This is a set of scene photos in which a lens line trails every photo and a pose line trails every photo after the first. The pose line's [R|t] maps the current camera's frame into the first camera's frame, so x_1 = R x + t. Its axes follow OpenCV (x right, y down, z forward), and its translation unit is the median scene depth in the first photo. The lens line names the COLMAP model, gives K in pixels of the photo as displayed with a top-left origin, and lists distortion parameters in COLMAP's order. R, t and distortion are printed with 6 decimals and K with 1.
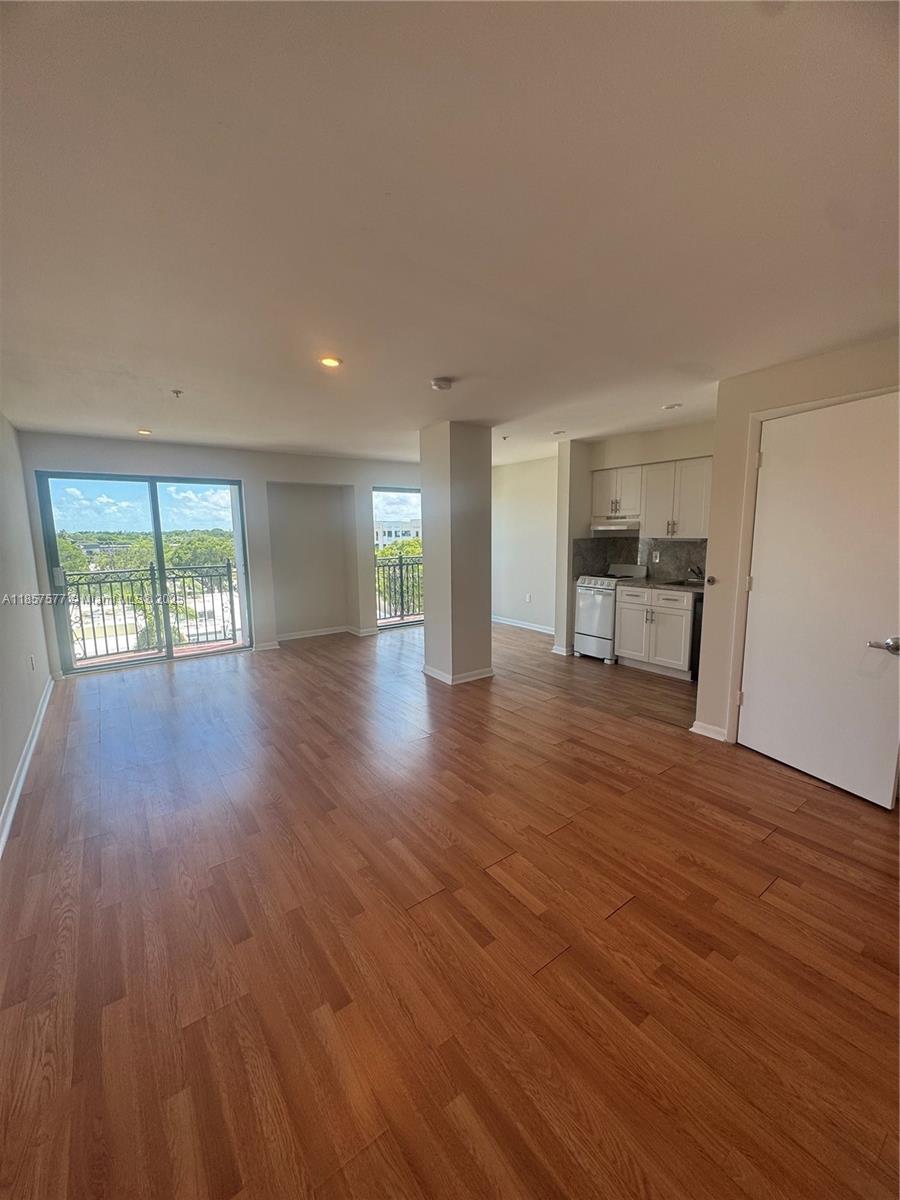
lens RADIAL K [[476.2, 0, 449.5], [0, 476.2, 596.9], [0, 0, 1]] dist [-0.001828, -0.000553]
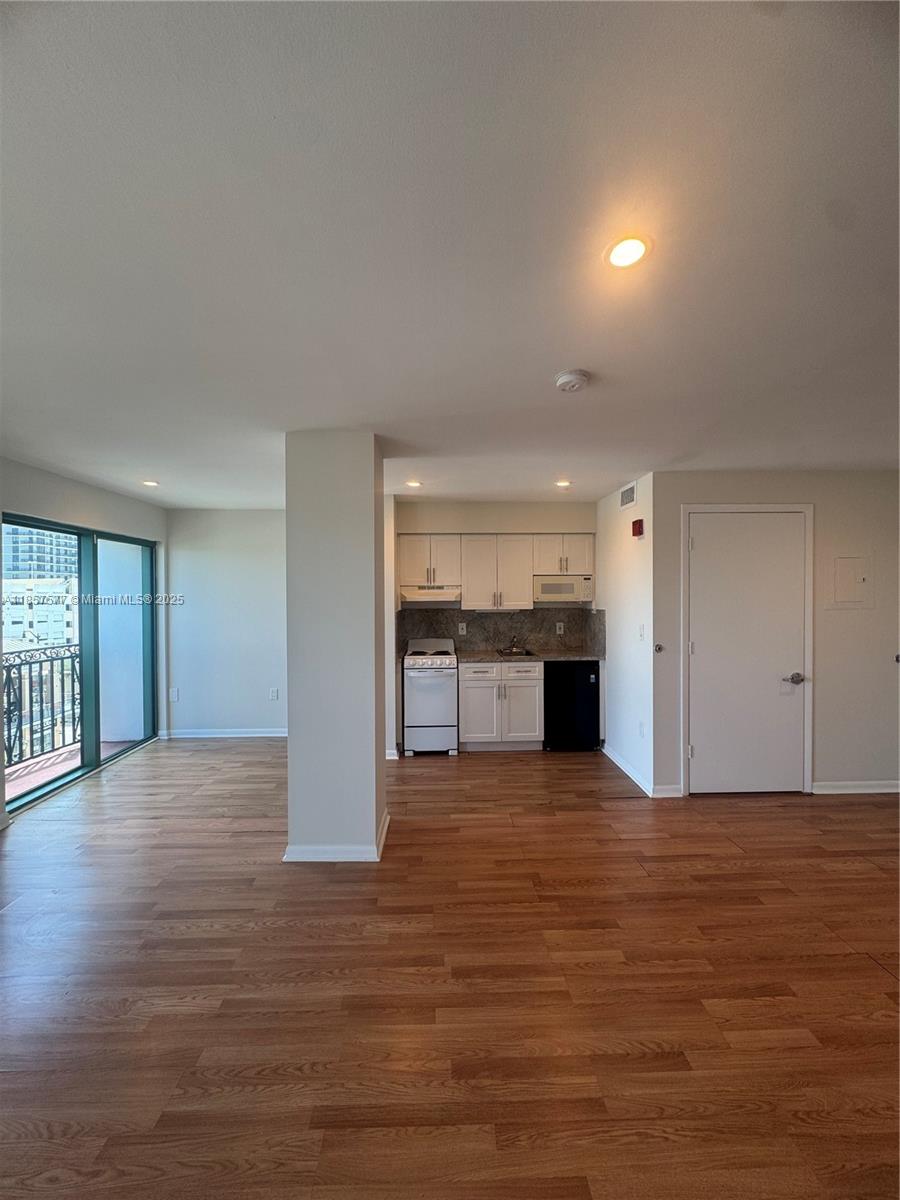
lens RADIAL K [[476.2, 0, 448.8], [0, 476.2, 598.4], [0, 0, 1]] dist [-0.001828, -0.000553]
pose [[0.561694, 0.003153, 0.827339, -0.385998], [0.113744, 0.990203, -0.080996, -0.071453], [-0.819489, 0.139600, 0.555833, 0.486650]]
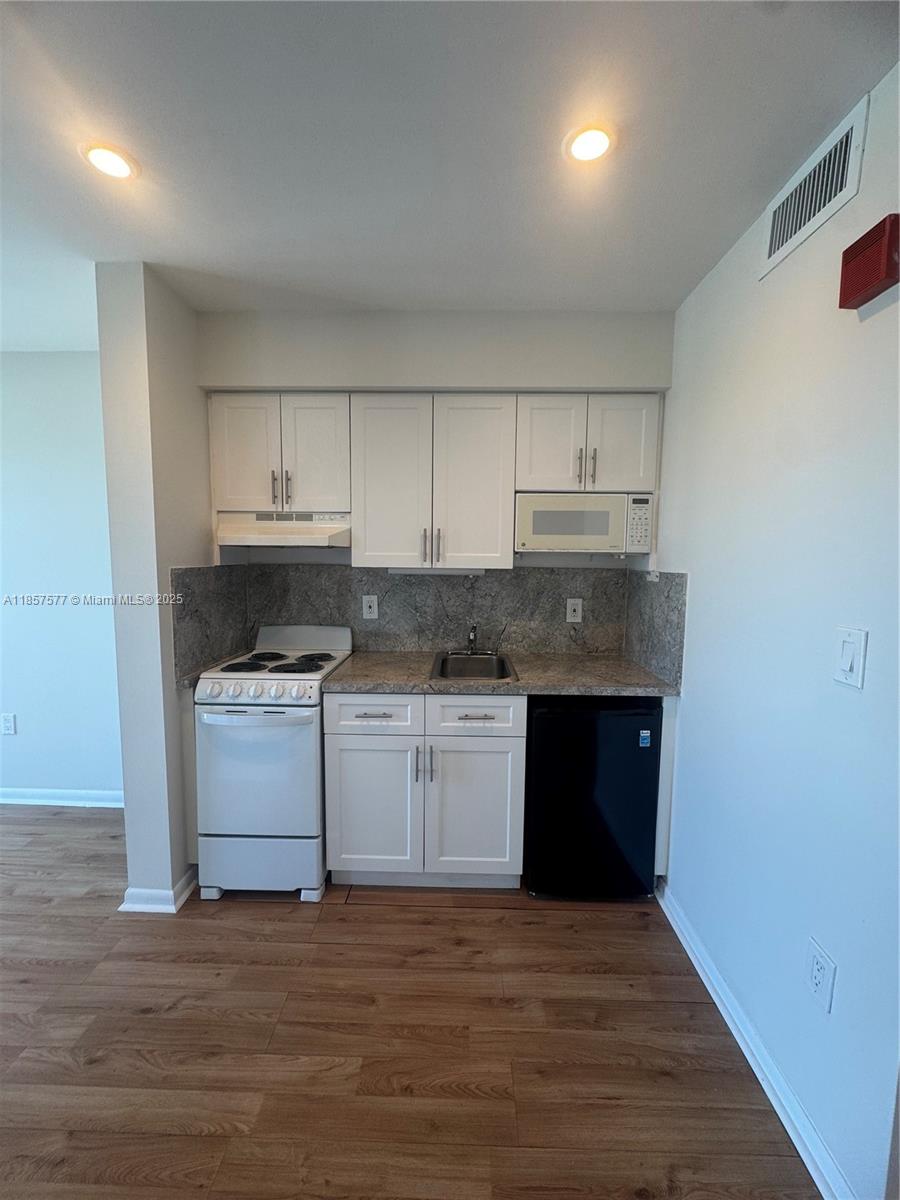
lens RADIAL K [[476.2, 0, 451.9], [0, 476.2, 599.8], [0, 0, 1]] dist [-0.001828, -0.000553]
pose [[0.601652, -0.055976, 0.796795, 0.113052], [0.091556, 0.995800, 0.000823, -0.085797], [-0.793494, 0.072456, 0.604249, 0.666020]]
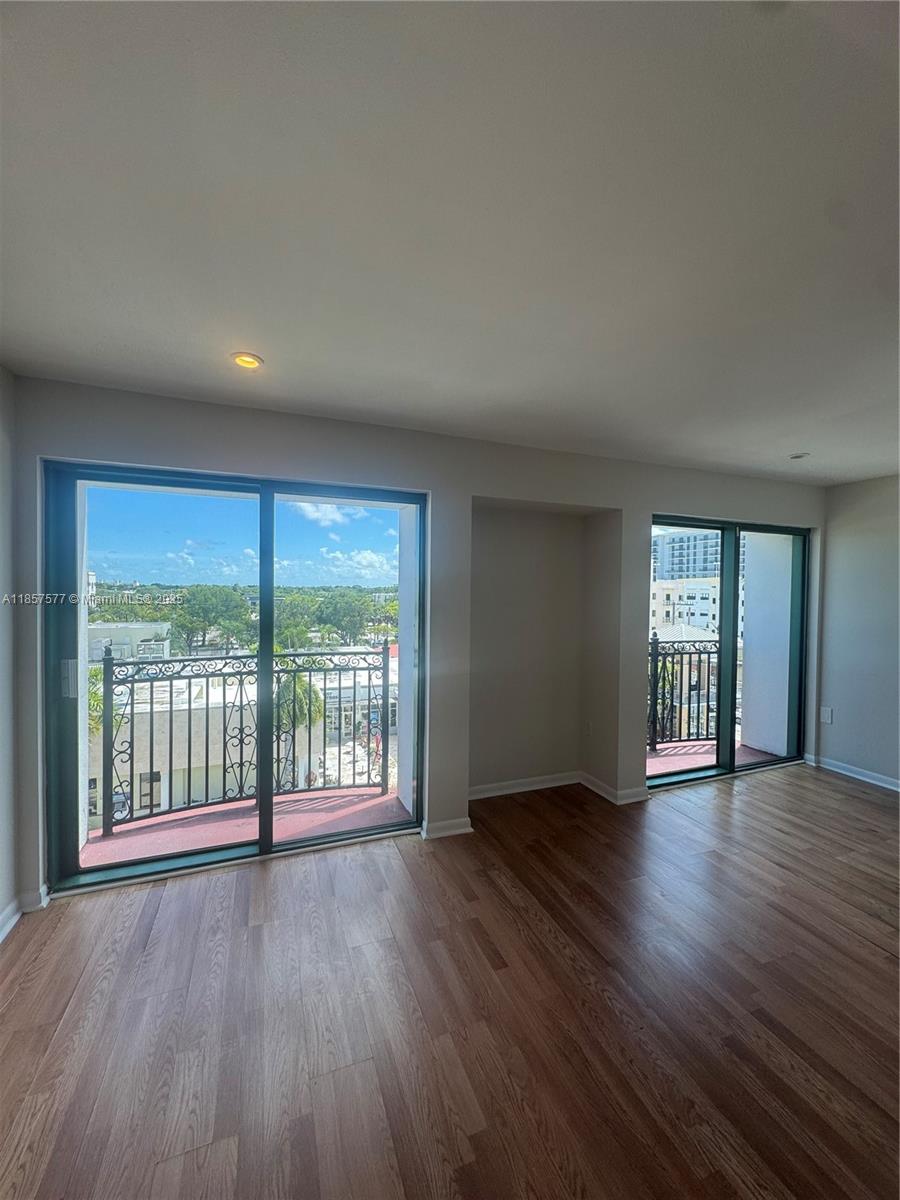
lens RADIAL K [[476.2, 0, 453.1], [0, 476.2, 598.6], [0, 0, 1]] dist [-0.001828, -0.000553]
pose [[0.967999, 0.028115, -0.249376, -0.305499], [-0.058256, 0.991734, -0.114322, -0.084325], [0.244100, 0.125191, 0.961635, 0.580329]]
